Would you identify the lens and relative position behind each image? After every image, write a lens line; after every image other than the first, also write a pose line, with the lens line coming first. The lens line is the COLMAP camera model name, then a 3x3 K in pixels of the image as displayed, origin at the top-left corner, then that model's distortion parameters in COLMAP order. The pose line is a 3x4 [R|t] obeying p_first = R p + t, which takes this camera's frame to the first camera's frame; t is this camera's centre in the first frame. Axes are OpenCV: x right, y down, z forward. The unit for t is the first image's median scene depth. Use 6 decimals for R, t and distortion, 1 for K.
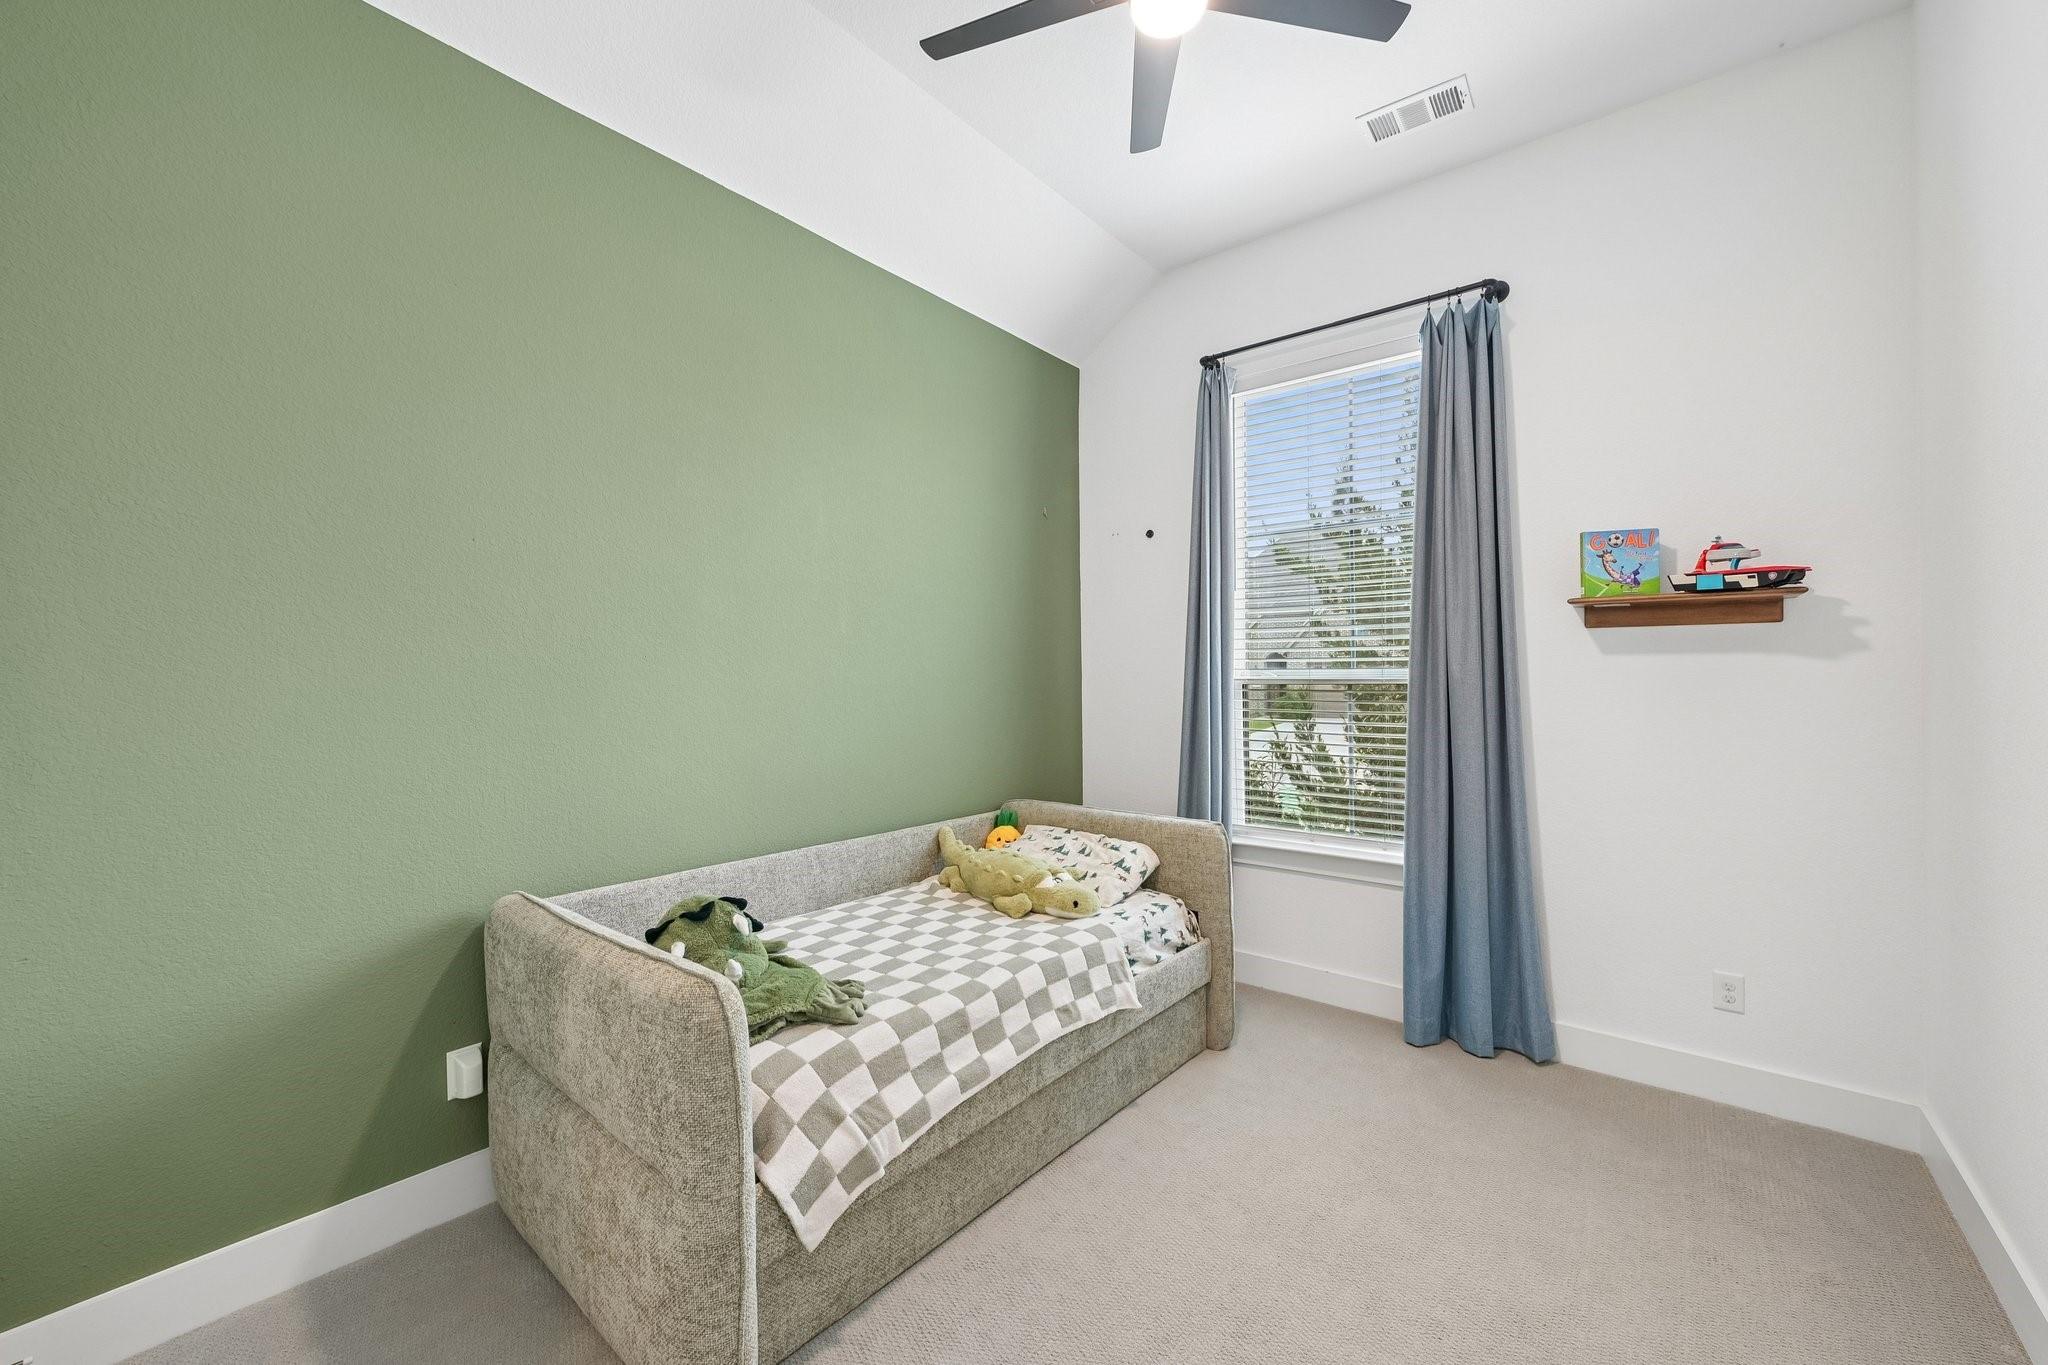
lens RADIAL K [[809.4, 0, 1028.1], [0, 809.4, 684.5], [0, 0, 1]] dist [-0.001090, -0.000133]
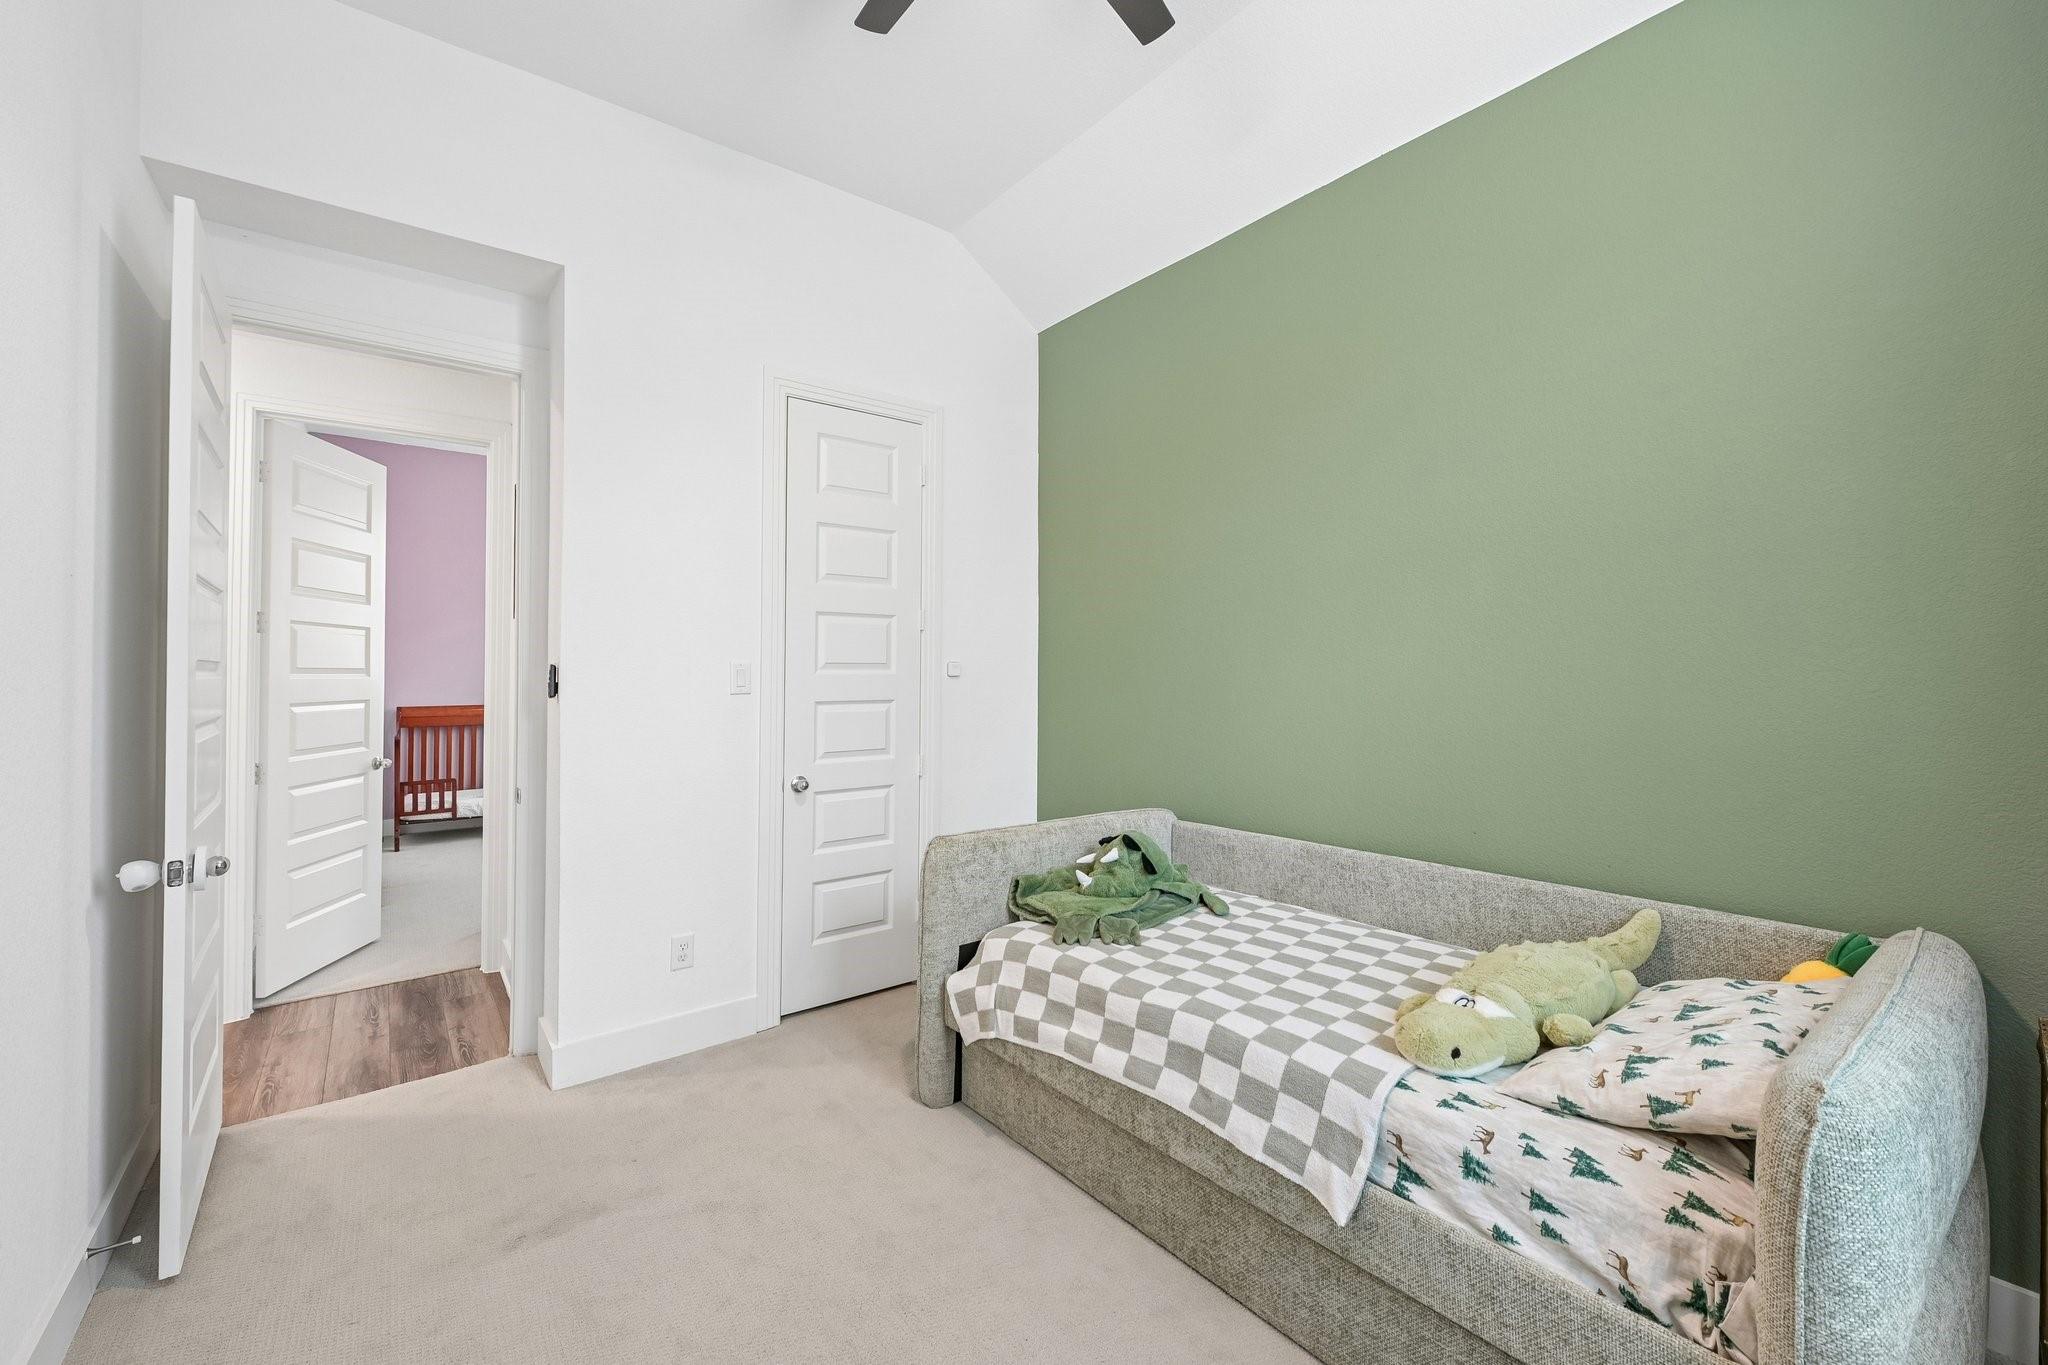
lens RADIAL K [[809.4, 0, 1028.3], [0, 809.4, 679.5], [0, 0, 1]] dist [-0.001090, -0.000133]
pose [[-0.207745, 0.006820, -0.978159, 0.804611], [0.006077, 0.999965, 0.005682, 0.004029], [0.978164, -0.004764, -0.207780, 0.969667]]
